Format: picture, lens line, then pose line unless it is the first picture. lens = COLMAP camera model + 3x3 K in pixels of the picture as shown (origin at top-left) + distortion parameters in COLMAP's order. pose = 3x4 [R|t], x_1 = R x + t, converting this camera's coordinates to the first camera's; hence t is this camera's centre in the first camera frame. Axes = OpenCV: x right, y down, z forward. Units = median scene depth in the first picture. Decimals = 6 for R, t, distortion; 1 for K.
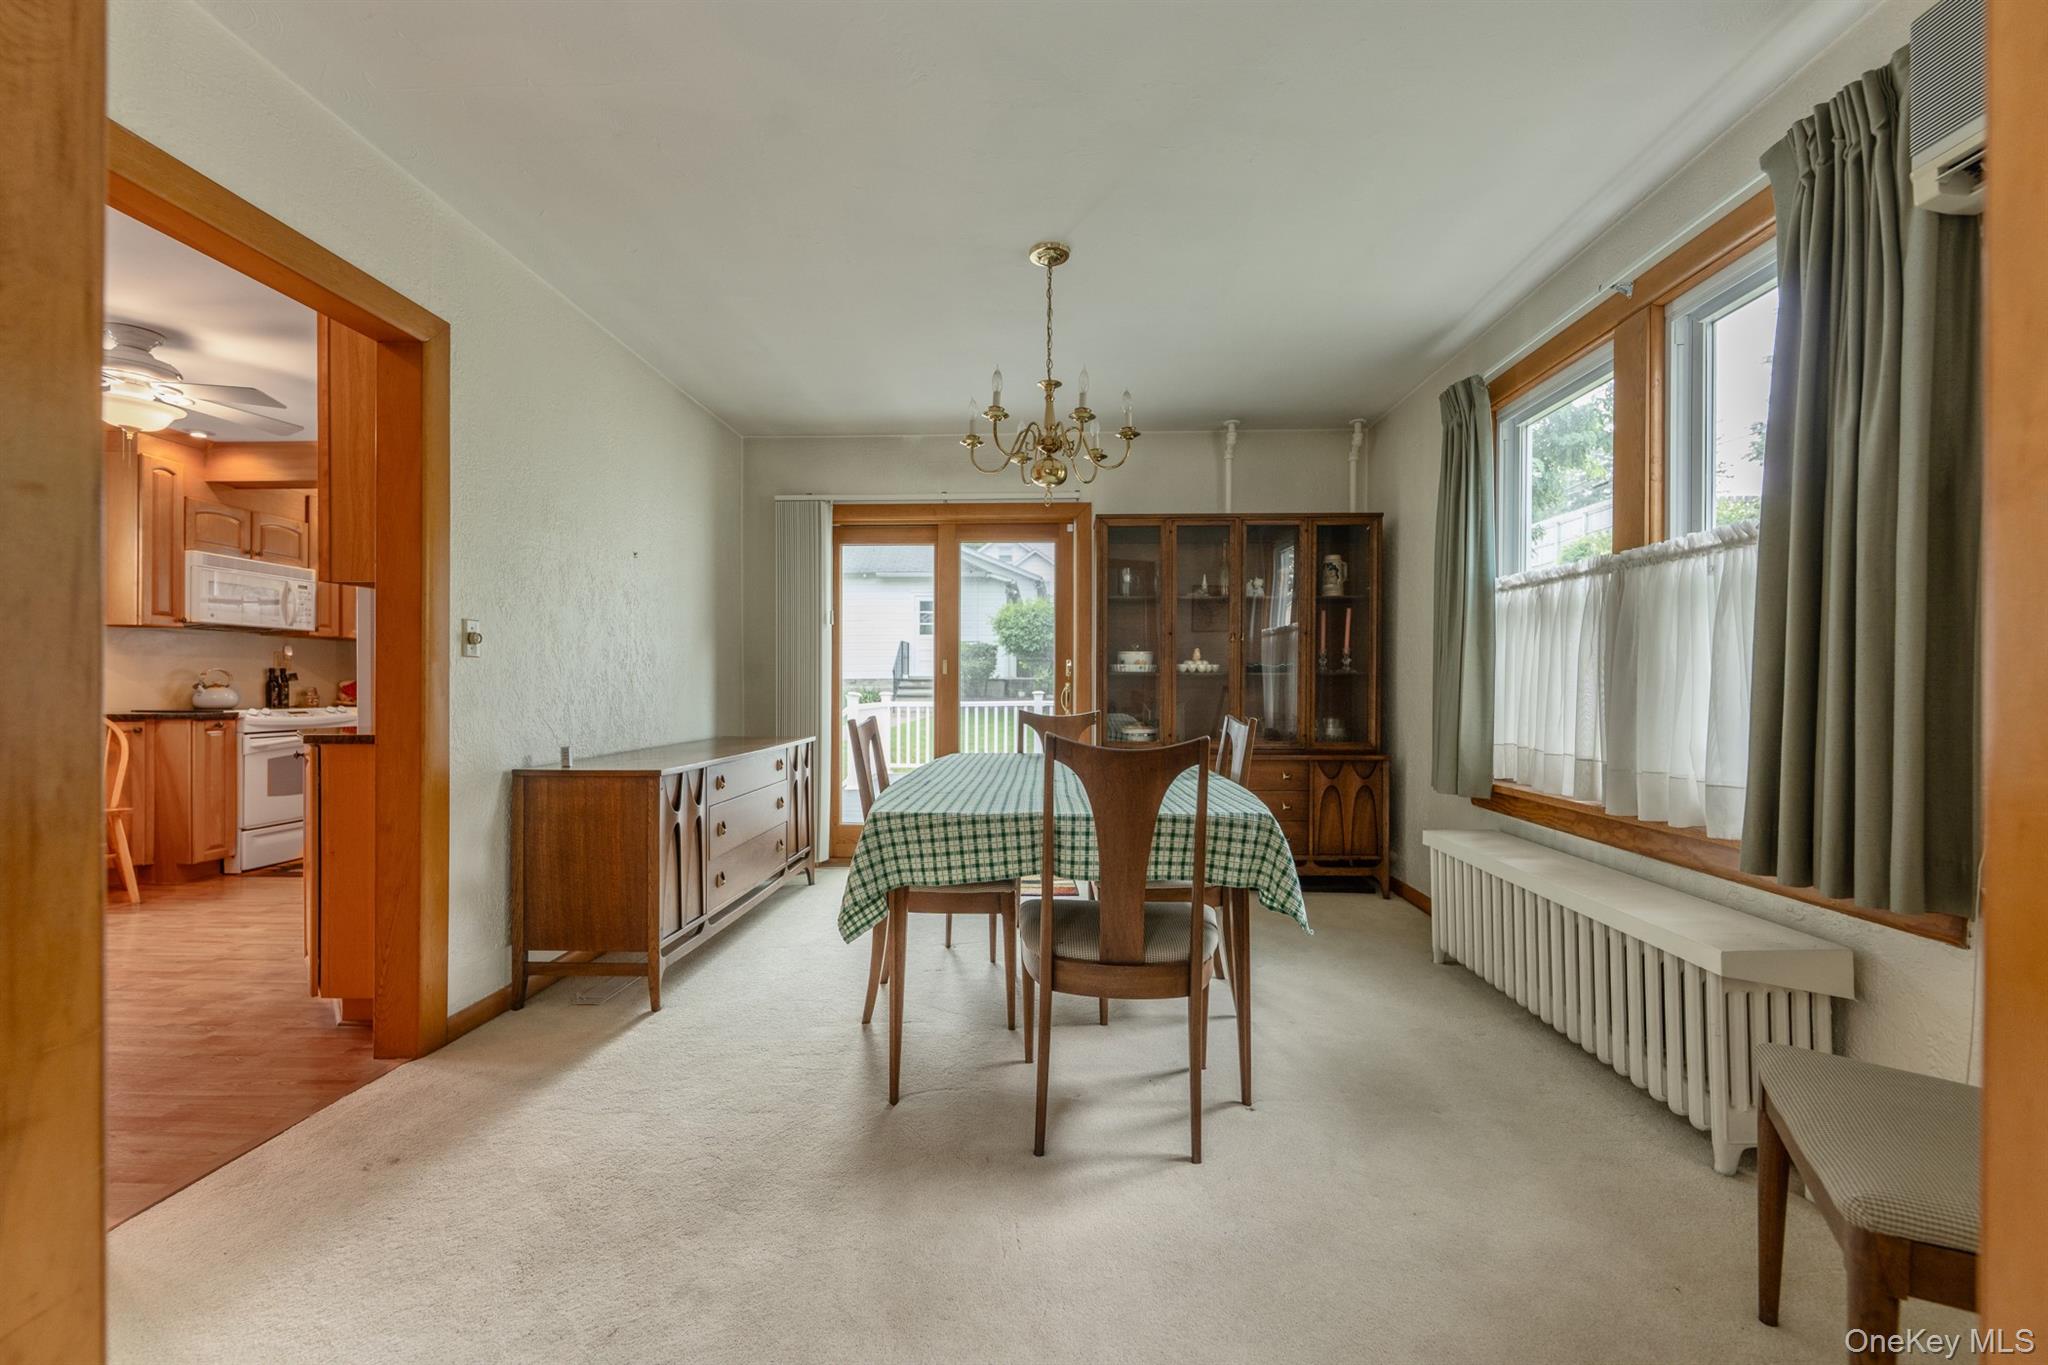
lens RADIAL K [[835.0, 0, 1023.9], [0, 835.0, 687.5], [0, 0, 1]] dist [0.000122, -0.000138]
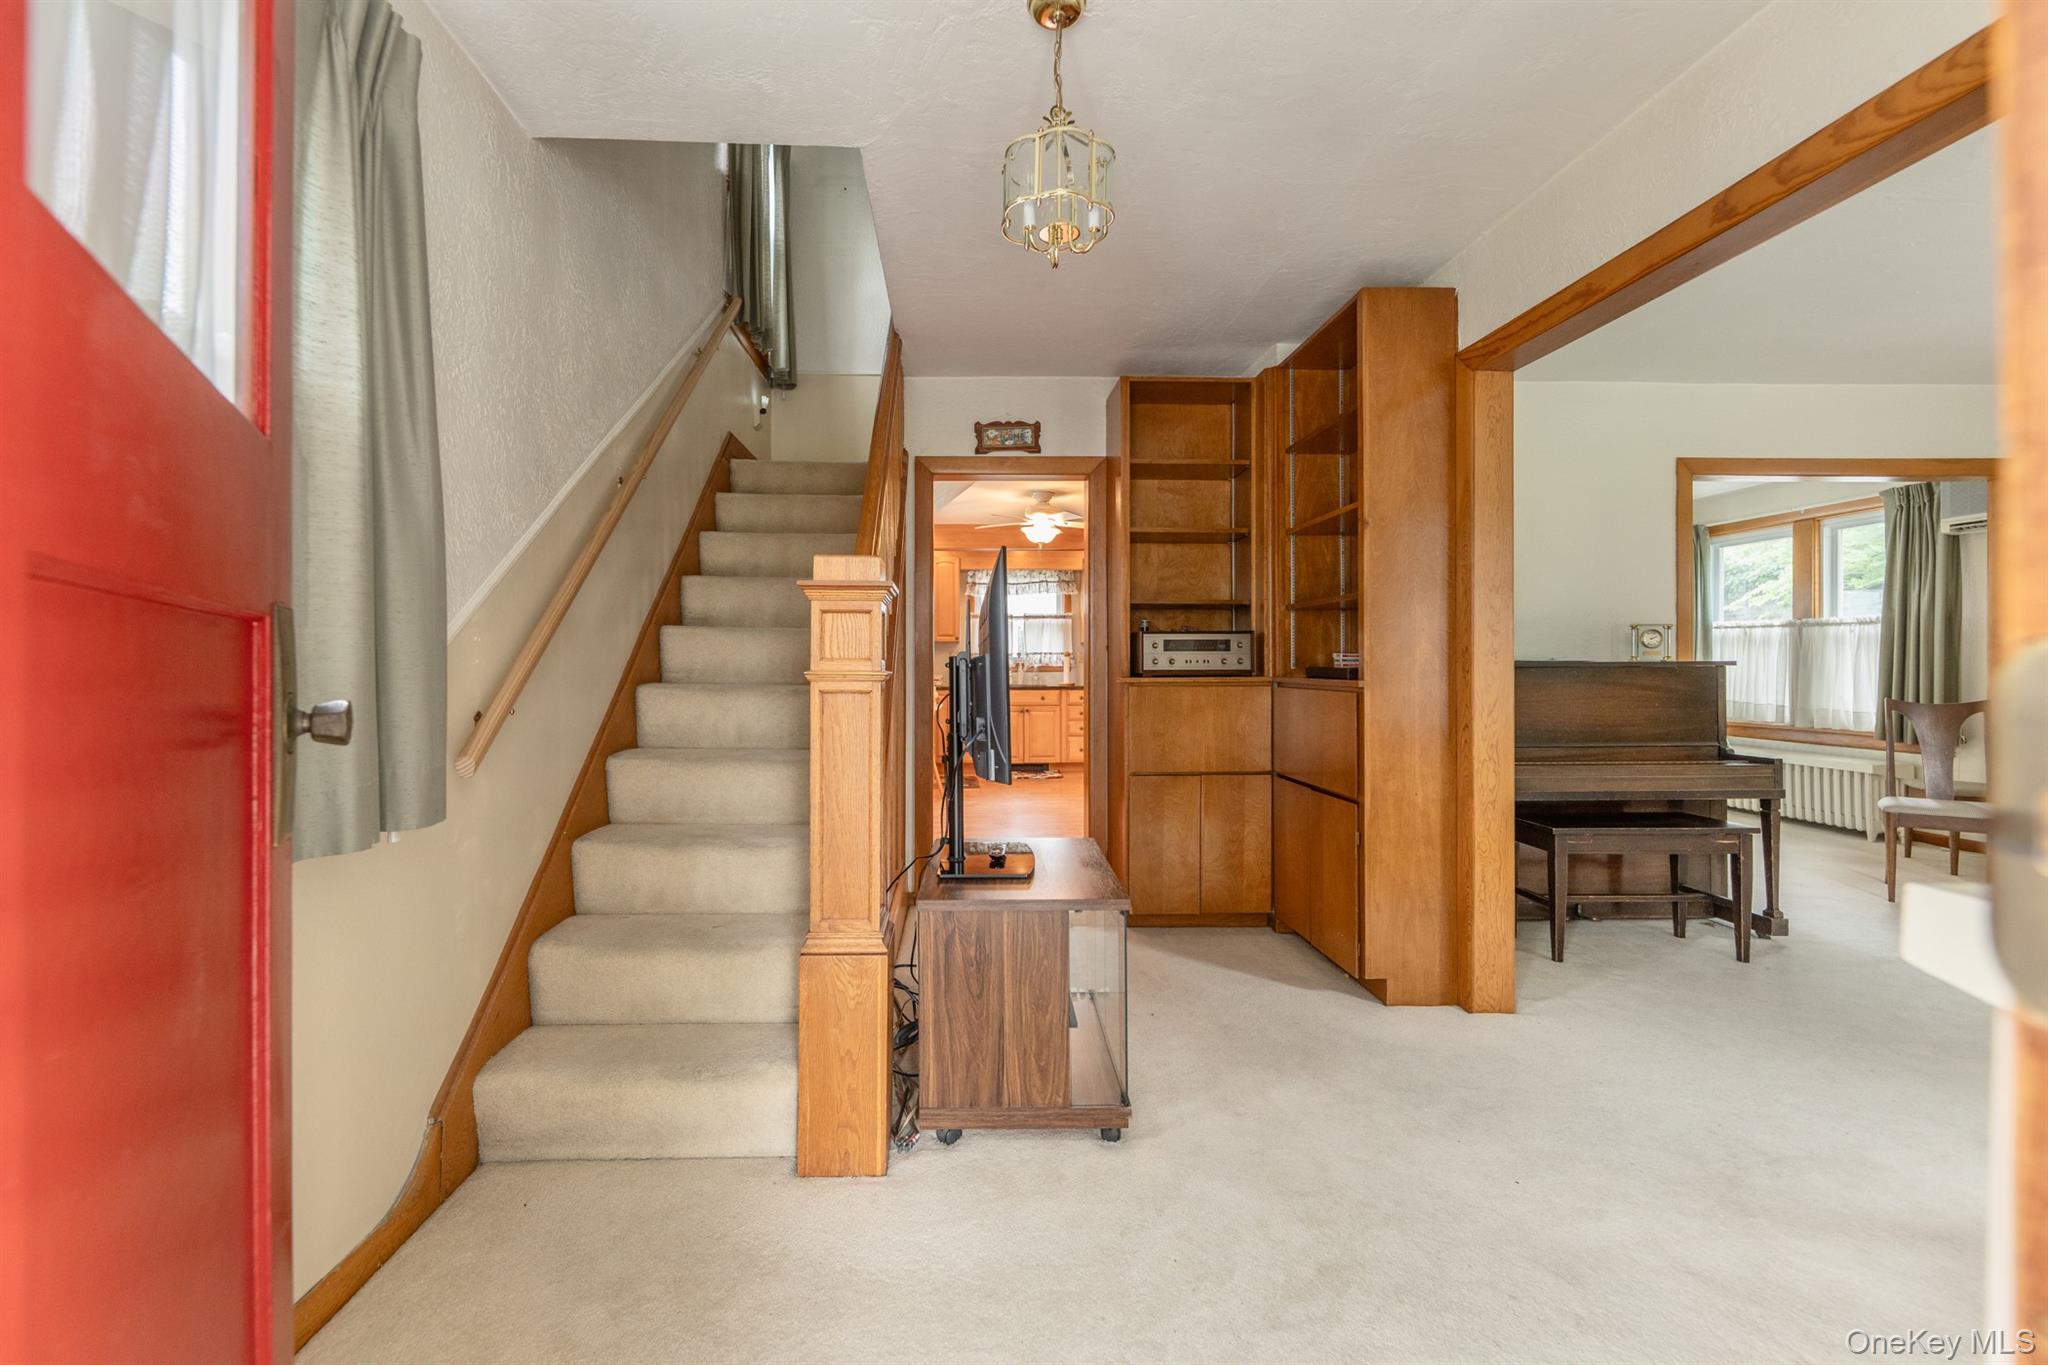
lens RADIAL K [[847.3, 0, 963.2], [0, 847.3, 662.4], [0, 0, 1]] dist [-0.000016, -0.000203]
pose [[0.999211, -0.001180, 0.039711, -0.964438], [0.001382, 0.999986, -0.005068, -0.015380], [-0.039704, 0.005119, 0.999198, -0.721483]]
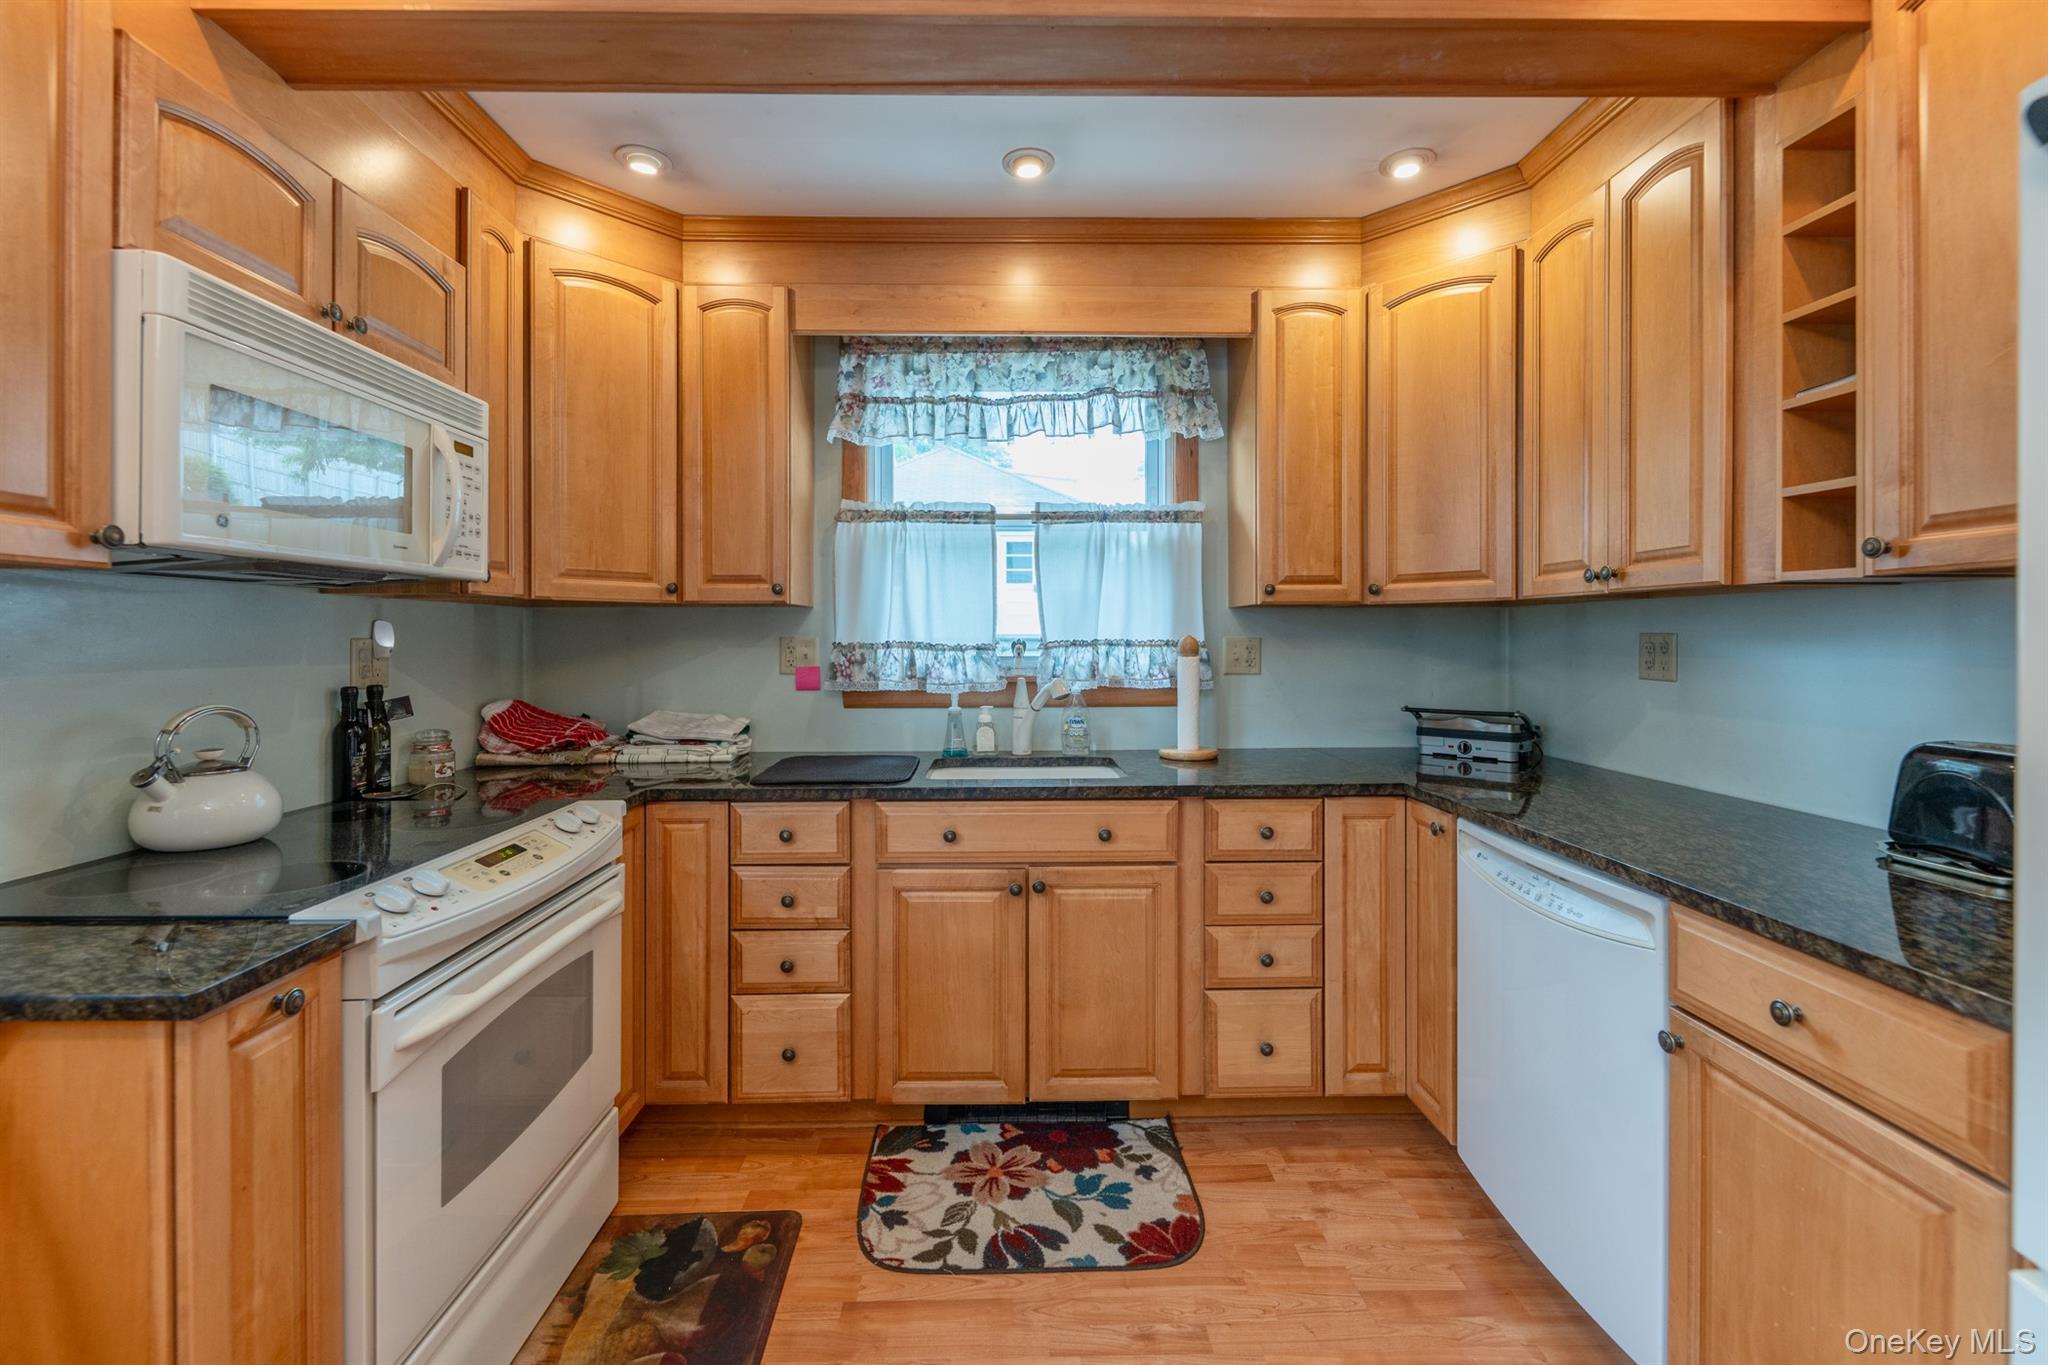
lens RADIAL K [[869.0, 0, 1017.2], [0, 869.0, 637.4], [0, 0, 1]] dist [0.001833, -0.000098]
pose [[0.998561, -0.002945, 0.053541, -0.776993], [0.002995, 0.999995, -0.000858, -0.051761], [-0.053538, 0.001017, 0.998565, 0.753088]]
